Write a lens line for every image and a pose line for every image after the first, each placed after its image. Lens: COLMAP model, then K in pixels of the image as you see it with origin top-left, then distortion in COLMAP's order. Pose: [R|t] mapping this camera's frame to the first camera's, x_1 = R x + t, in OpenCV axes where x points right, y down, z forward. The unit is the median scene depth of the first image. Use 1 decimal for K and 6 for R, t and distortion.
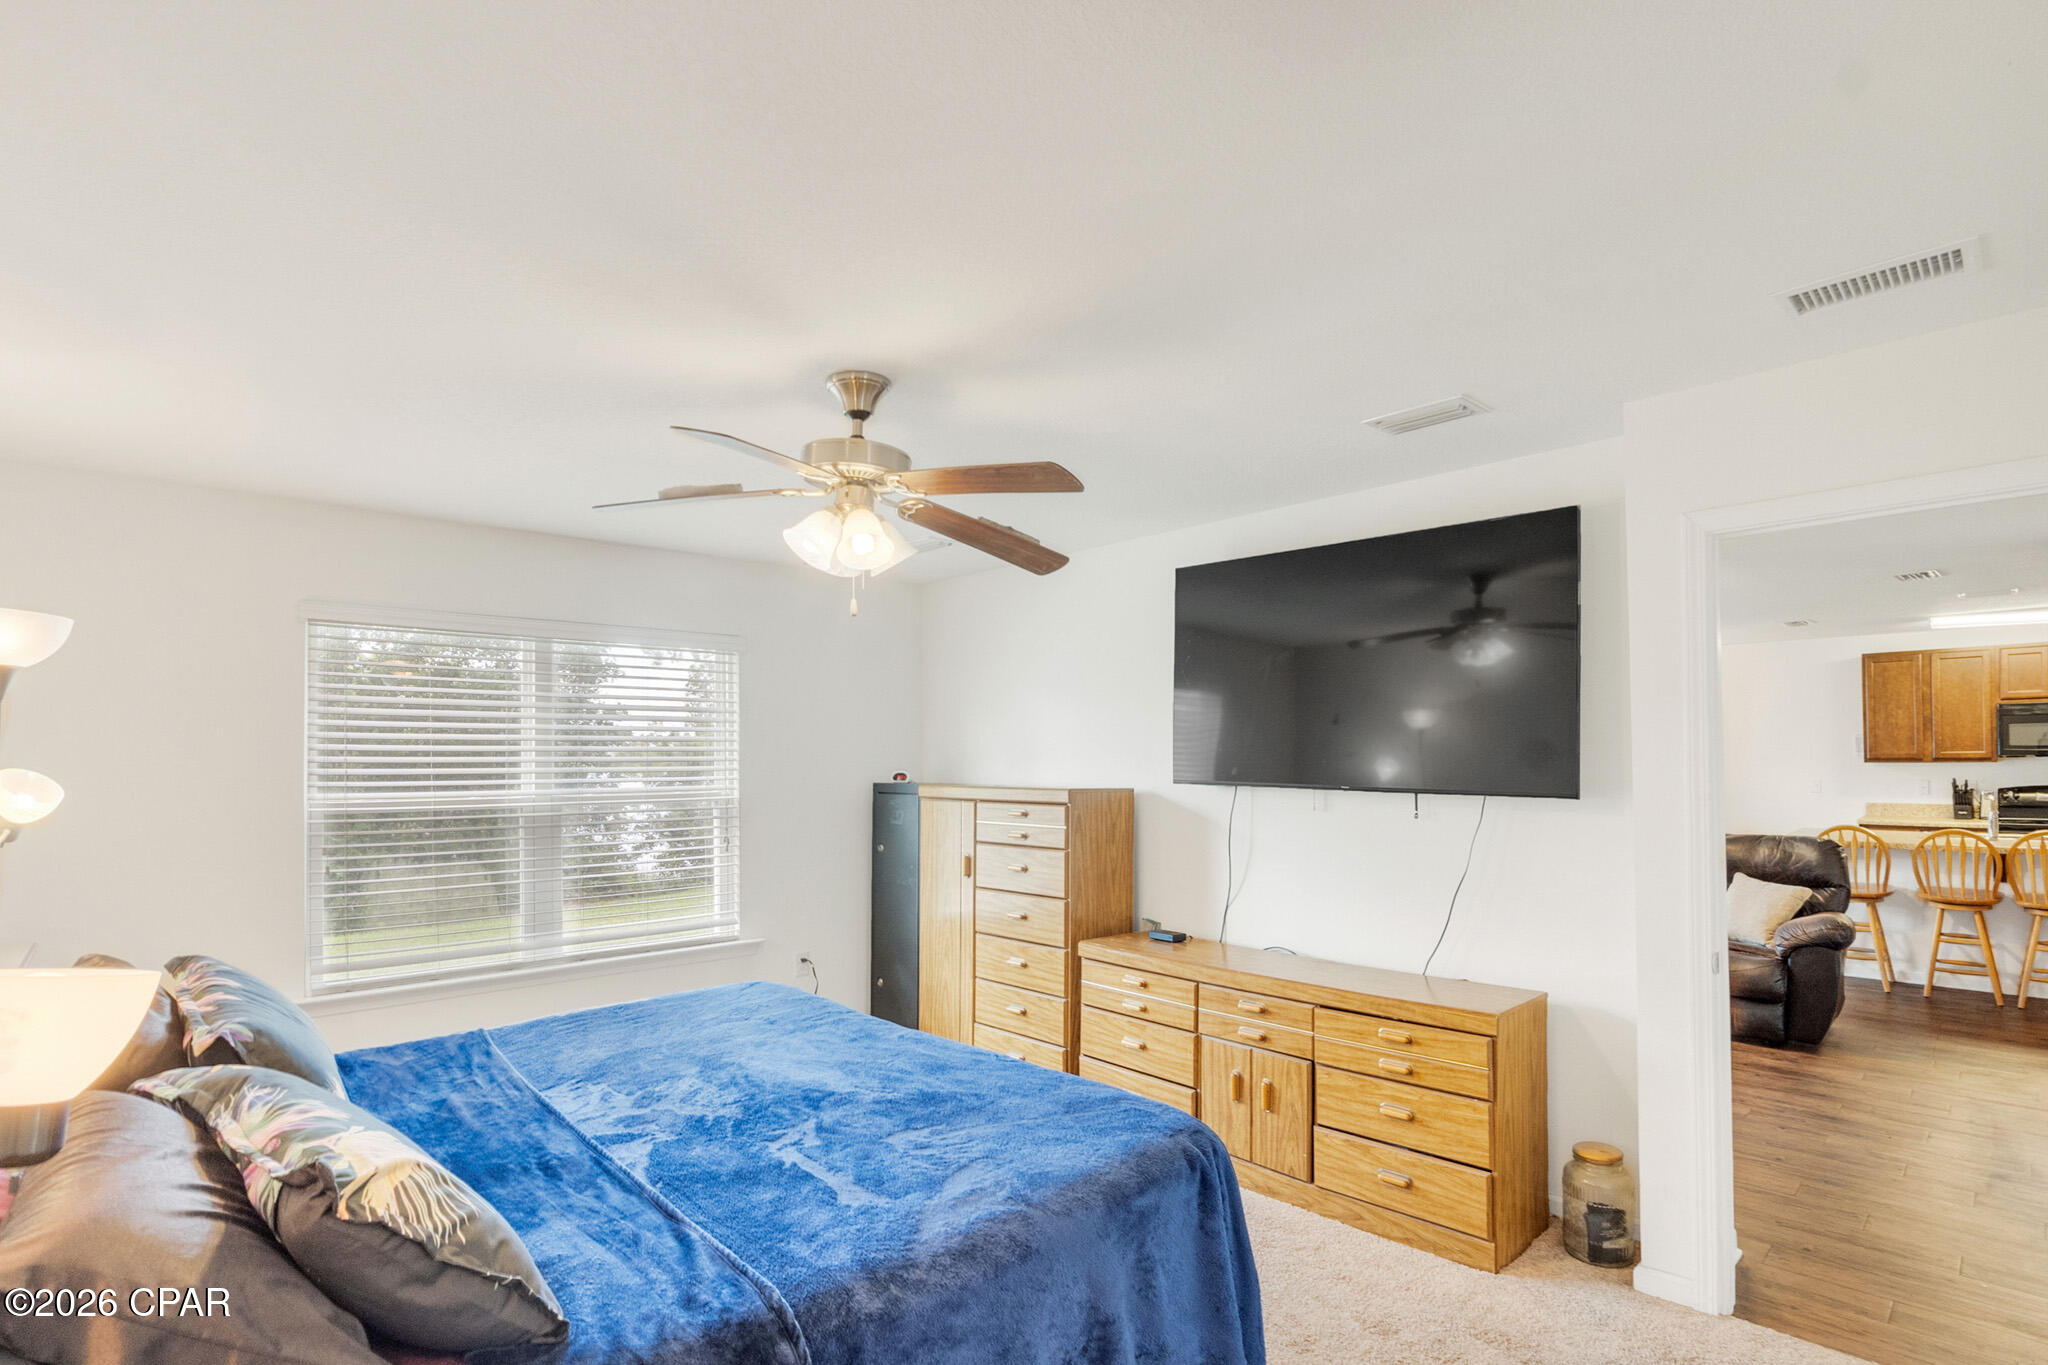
lens RADIAL K [[1082.6, 0, 1030.1], [0, 1082.6, 731.5], [0, 0, 1]] dist [-0.001722, -0.040906]
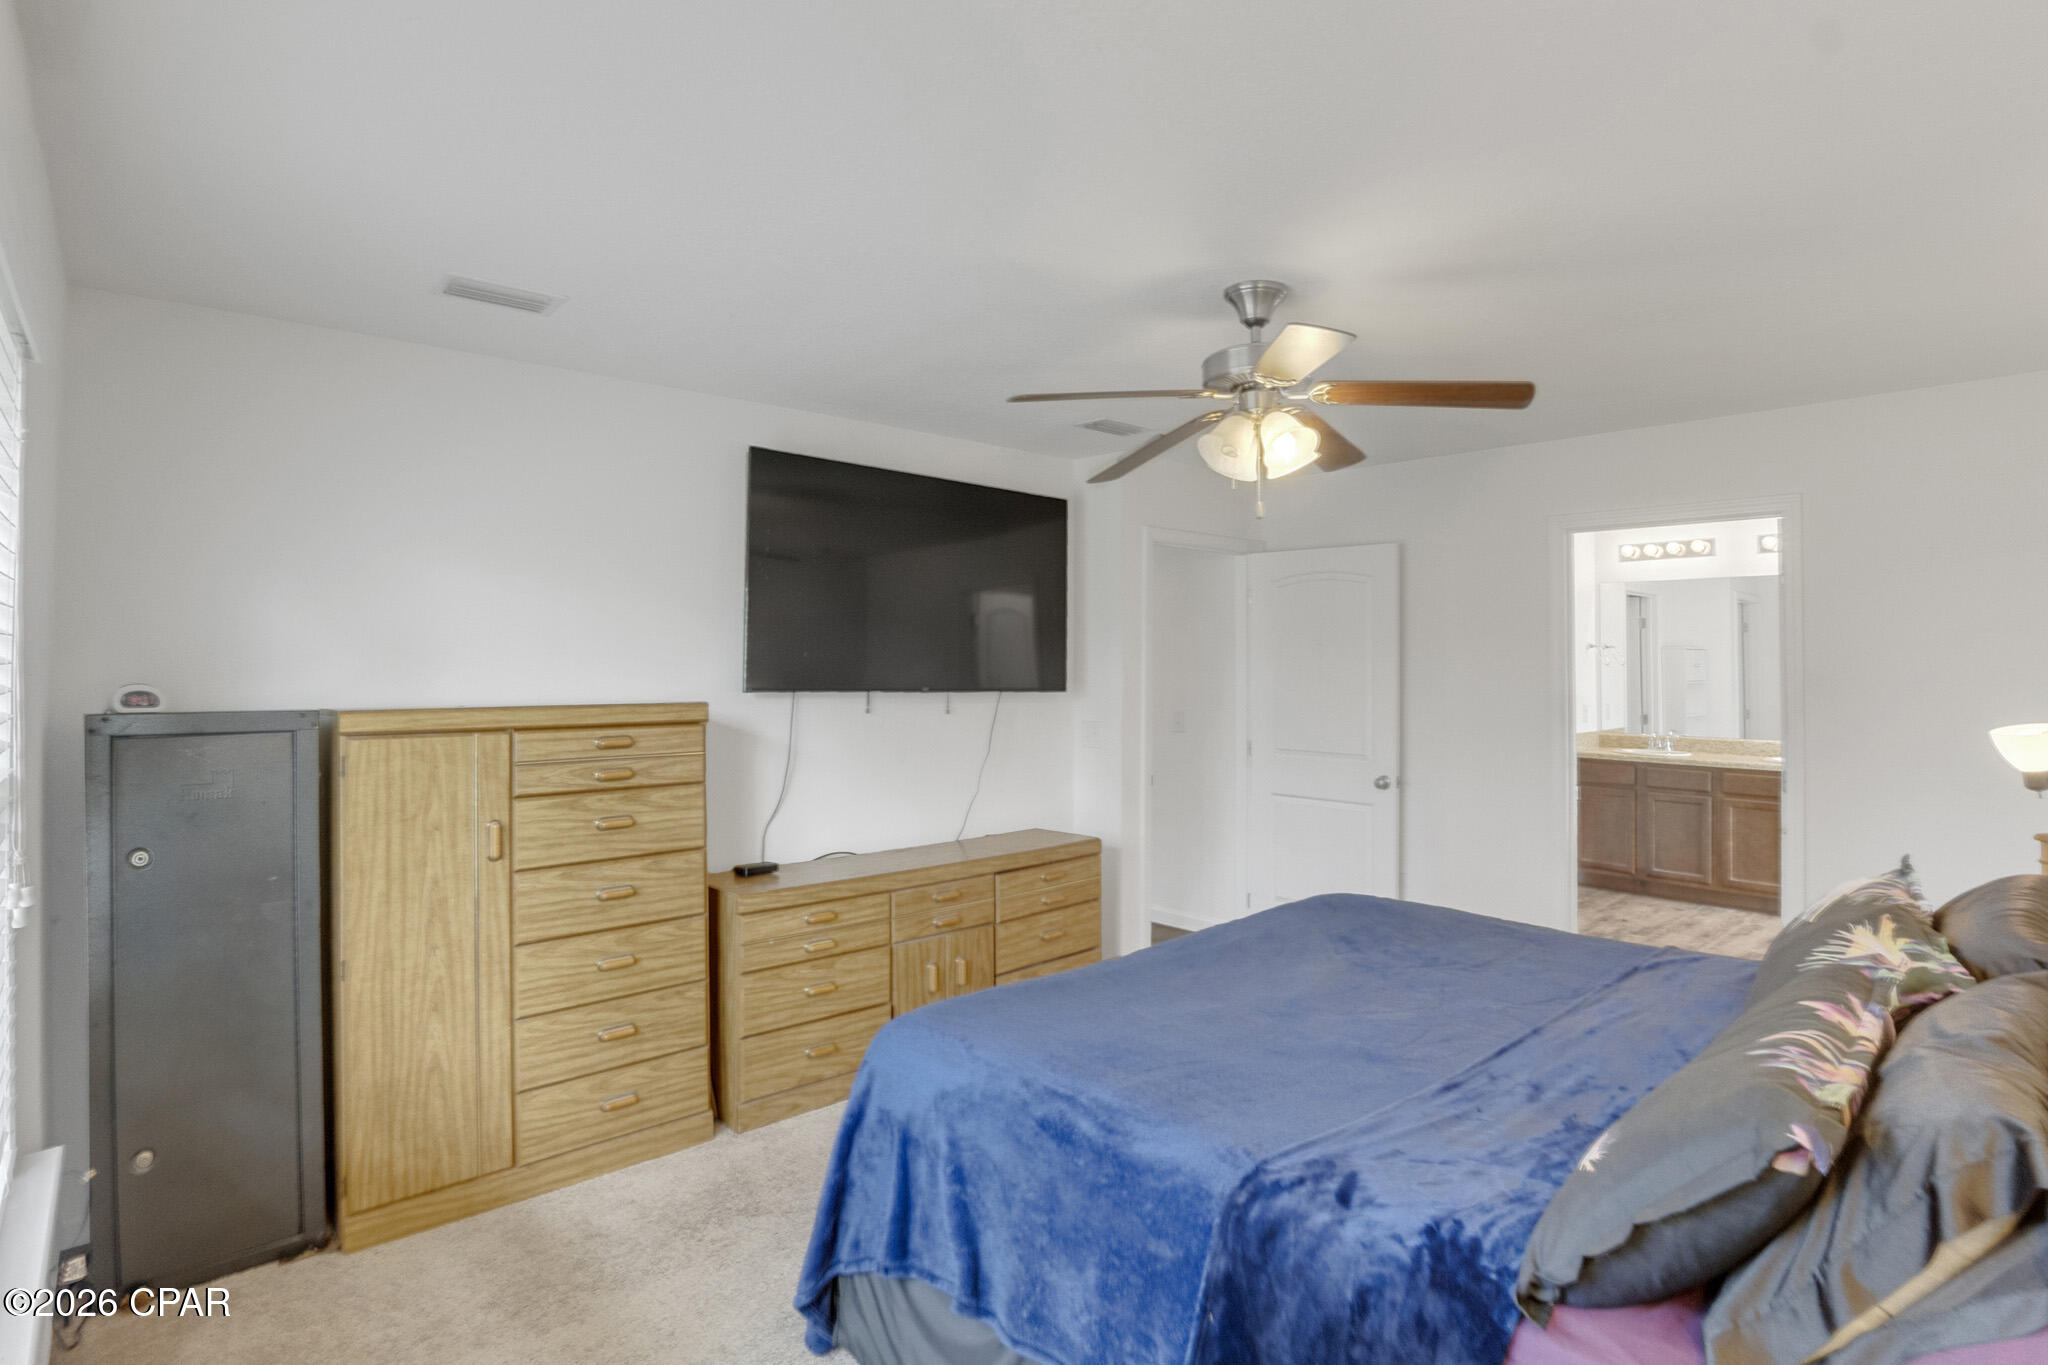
lens RADIAL K [[979.8, 0, 1025.6], [0, 979.8, 630.7], [0, 0, 1]] dist [-0.000258, -0.027093]
pose [[0.021667, 0.040688, 0.998937, -0.670761], [-0.024011, 0.998905, -0.040166, 0.025889], [-0.999477, -0.023115, 0.022620, 0.786920]]
